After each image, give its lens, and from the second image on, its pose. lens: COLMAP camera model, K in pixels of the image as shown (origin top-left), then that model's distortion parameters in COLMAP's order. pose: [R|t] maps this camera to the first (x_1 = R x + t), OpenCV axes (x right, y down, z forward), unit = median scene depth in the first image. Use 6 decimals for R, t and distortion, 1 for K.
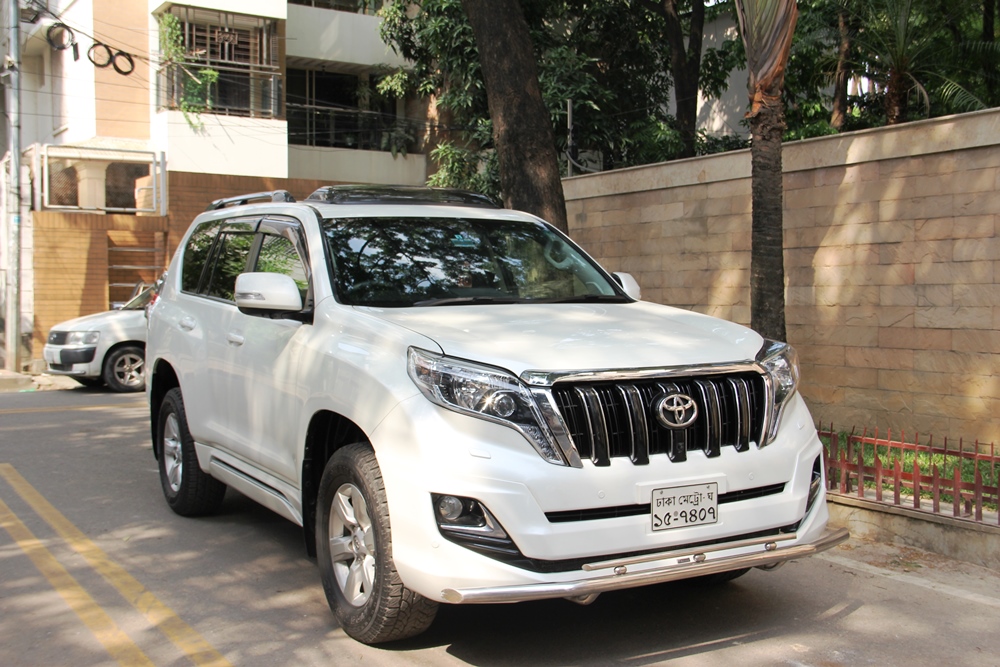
lens RADIAL K [[1140.4, 0, 500.0], [0, 1140.4, 334.4], [0, 0, 1]] dist [0.006665, 0.000000]
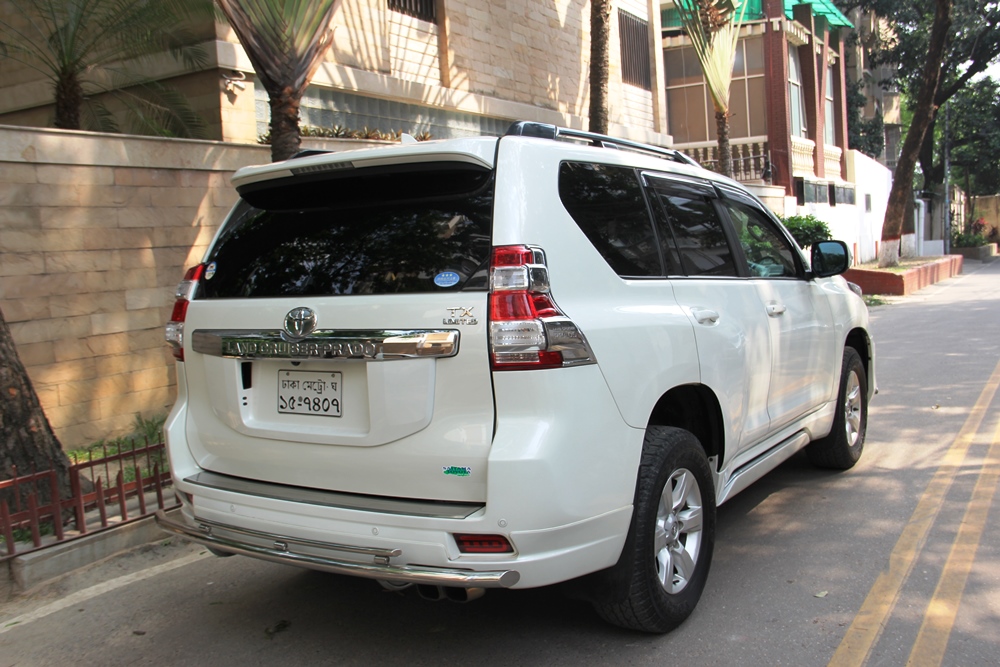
lens RADIAL K [[967.4, 0, 499.9], [0, 967.4, 333.1], [0, 0, 1]] dist [-0.003858, 0.000000]
pose [[-0.459840, -0.032372, 0.887412, -0.555721], [0.108637, 0.989778, 0.092400, -0.044016], [-0.881331, 0.138895, -0.451623, 1.034214]]
